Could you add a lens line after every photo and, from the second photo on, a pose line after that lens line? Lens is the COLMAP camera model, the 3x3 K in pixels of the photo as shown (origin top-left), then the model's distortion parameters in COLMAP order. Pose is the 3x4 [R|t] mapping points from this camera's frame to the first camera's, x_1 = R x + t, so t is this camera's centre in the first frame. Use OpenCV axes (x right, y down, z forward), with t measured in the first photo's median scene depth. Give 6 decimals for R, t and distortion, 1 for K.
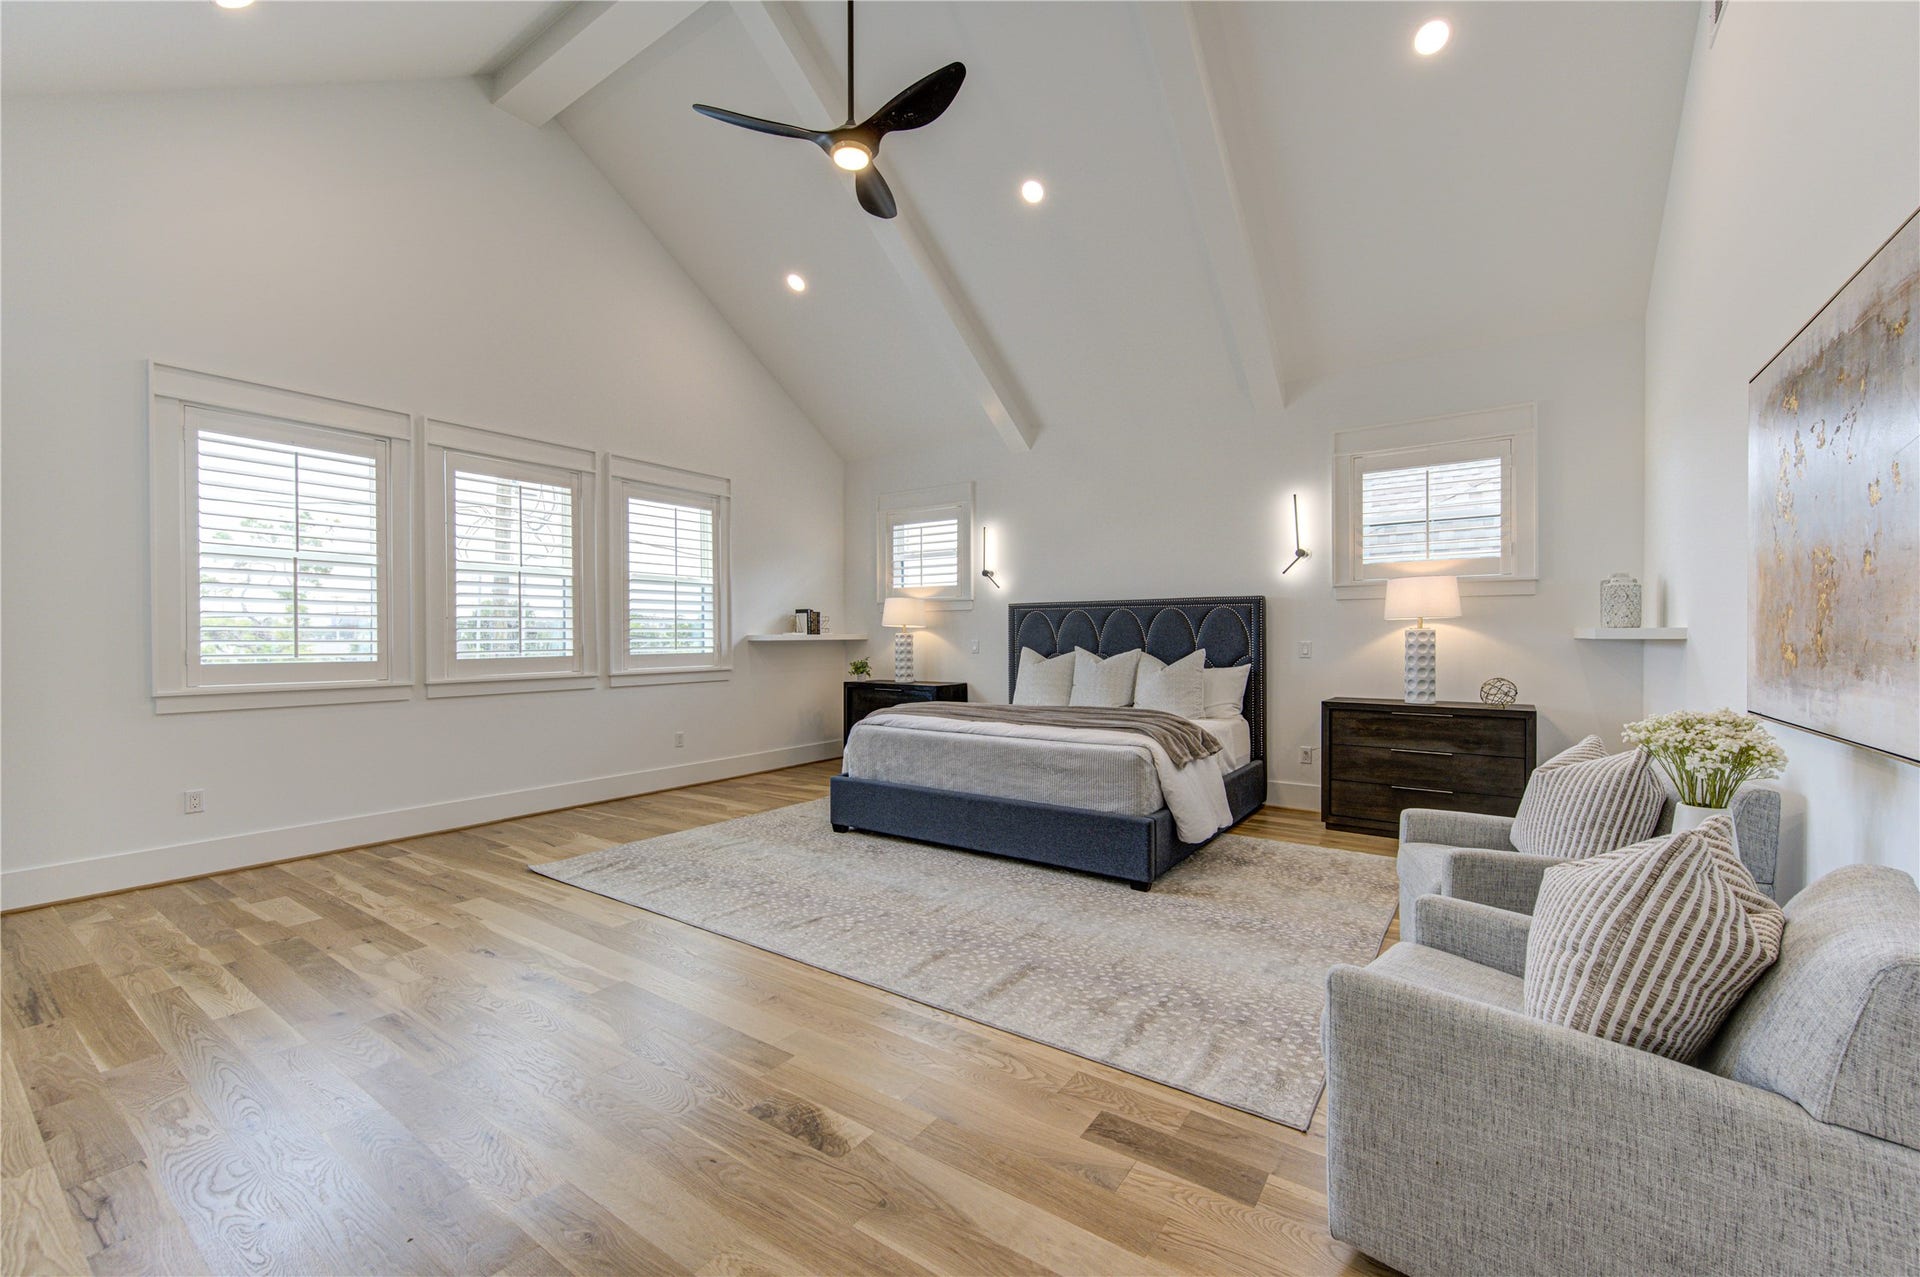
lens RADIAL K [[762.6, 0, 954.1], [0, 762.6, 642.6], [0, 0, 1]] dist [-0.000454, -0.000098]
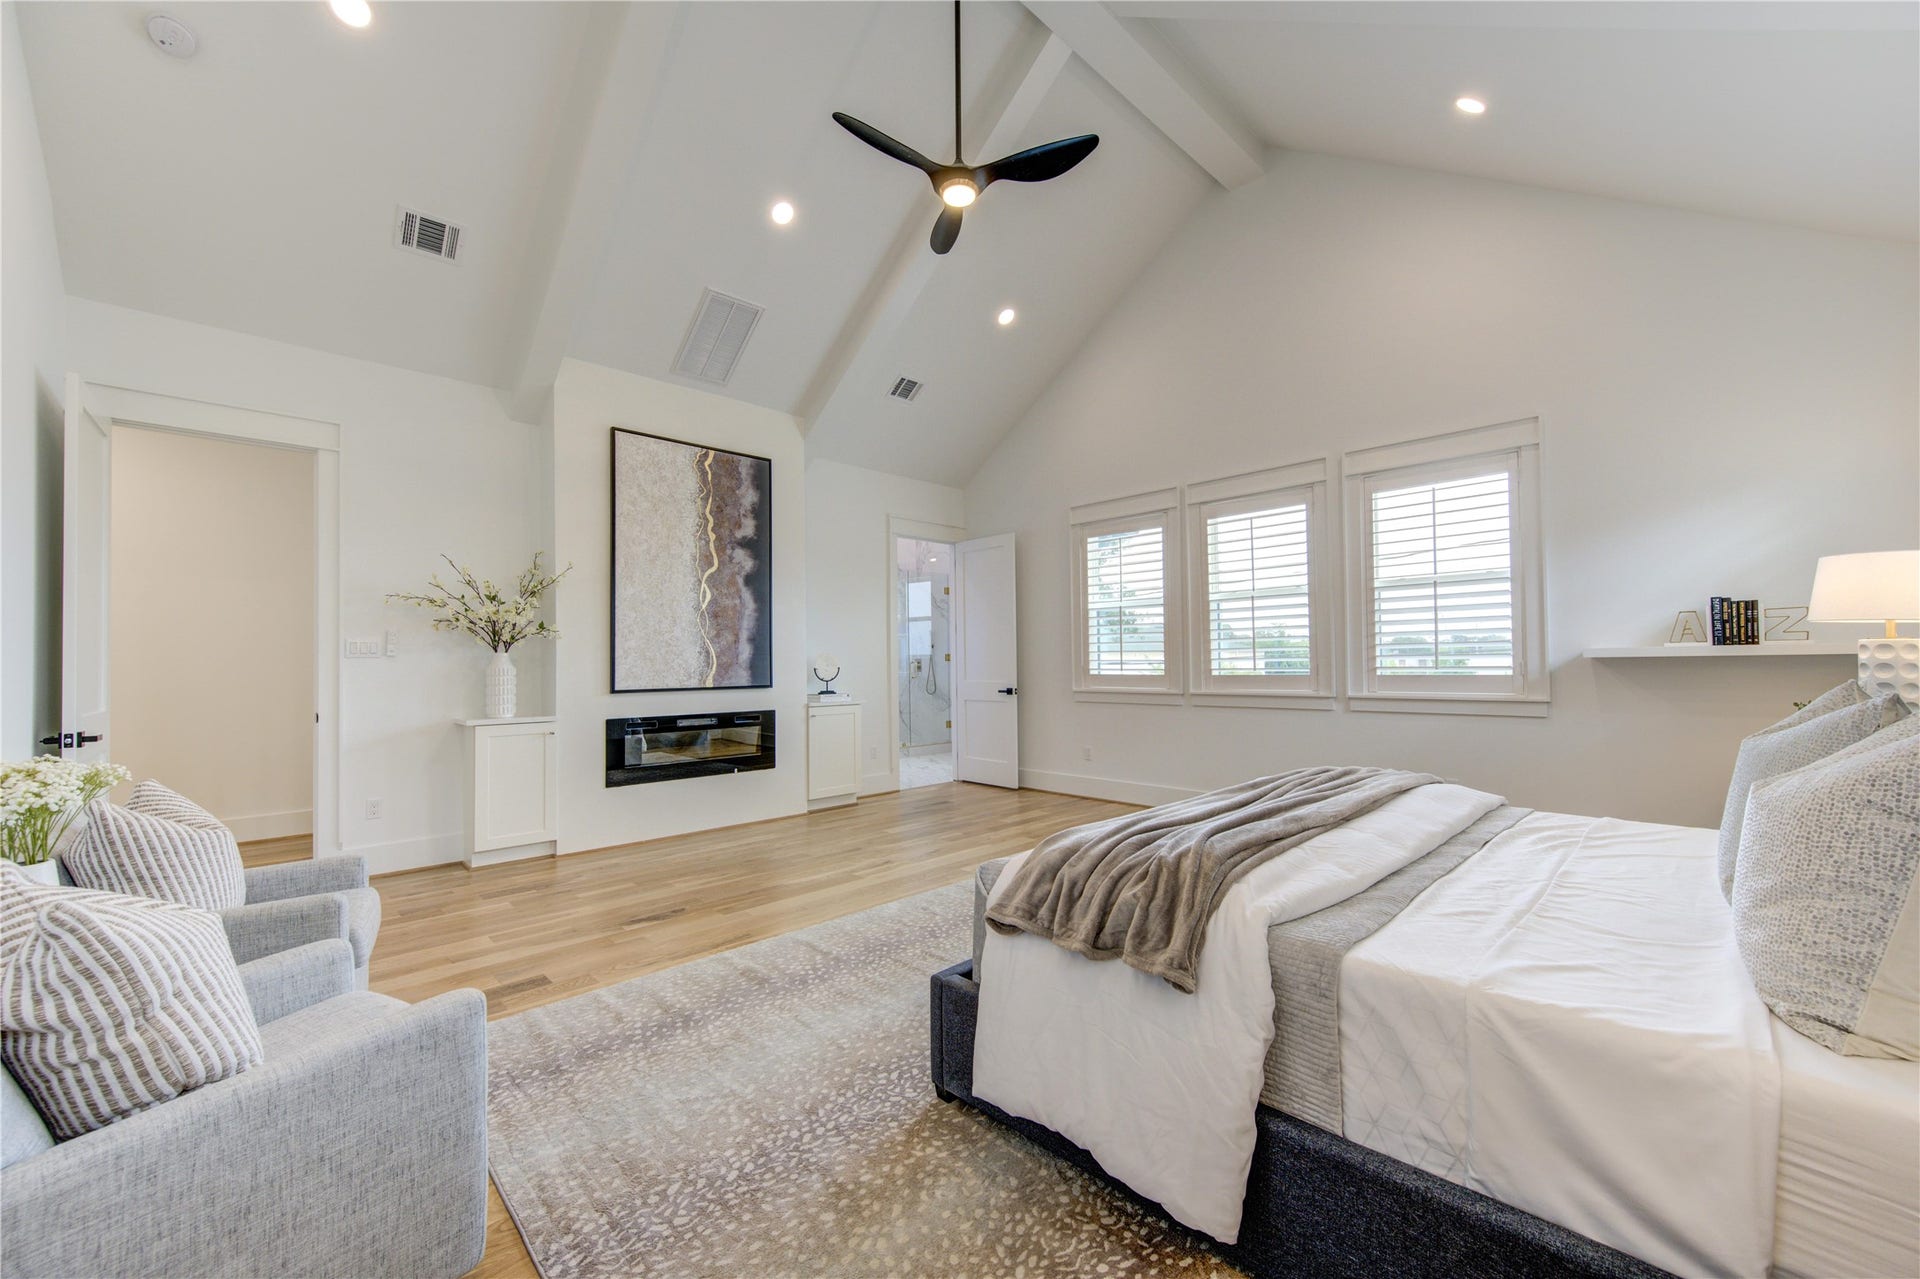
lens RADIAL K [[762.6, 0, 954.1], [0, 762.6, 643.6], [0, 0, 1]] dist [-0.000454, -0.000098]
pose [[-0.198477, -0.015292, -0.979986, 0.525457], [0.007092, 0.999830, -0.017038, -0.008083], [0.980080, -0.010331, -0.198335, 0.718620]]
